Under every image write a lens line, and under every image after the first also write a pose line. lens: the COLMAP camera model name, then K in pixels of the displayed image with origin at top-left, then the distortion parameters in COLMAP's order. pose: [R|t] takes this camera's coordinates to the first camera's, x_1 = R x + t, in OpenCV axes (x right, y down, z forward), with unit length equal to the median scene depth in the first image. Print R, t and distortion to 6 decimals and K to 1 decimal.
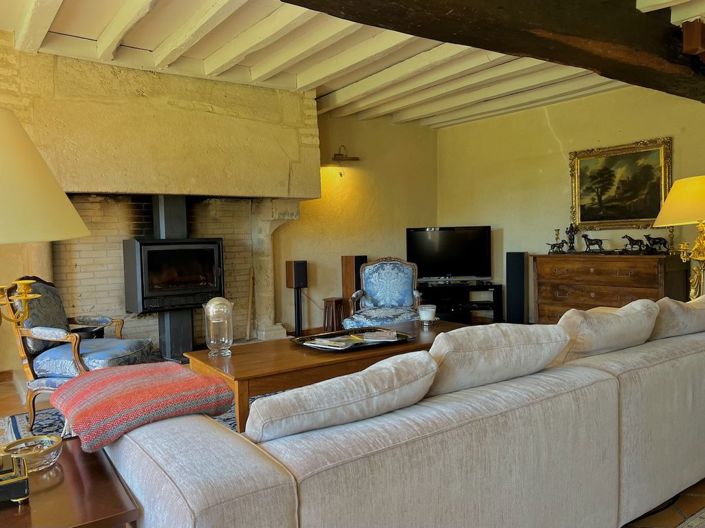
lens RADIAL K [[535.7, 0, 350.7], [0, 535.7, 263.2], [0, 0, 1]] dist [0.025359, -0.011224]
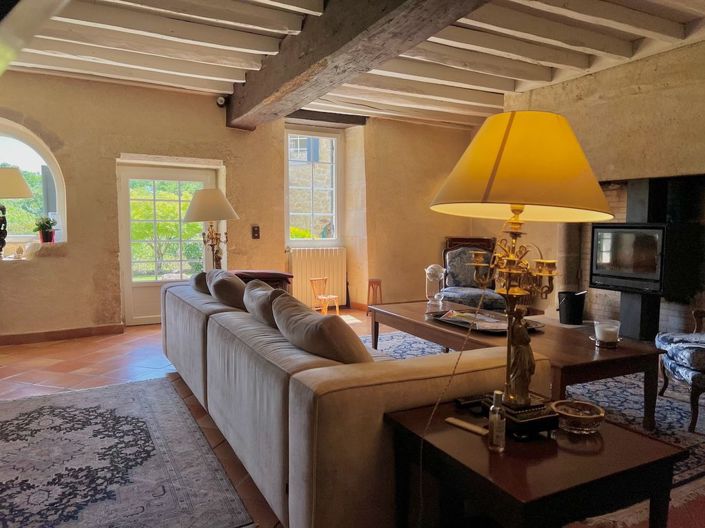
lens RADIAL K [[535.7, 0, 350.7], [0, 535.7, 263.2], [0, 0, 1]] dist [0.025359, -0.011224]
pose [[-0.112452, 0.101187, -0.988492, 0.778025], [-0.062758, 0.992092, 0.108695, -0.049358], [0.991673, 0.074259, -0.105213, 0.602232]]
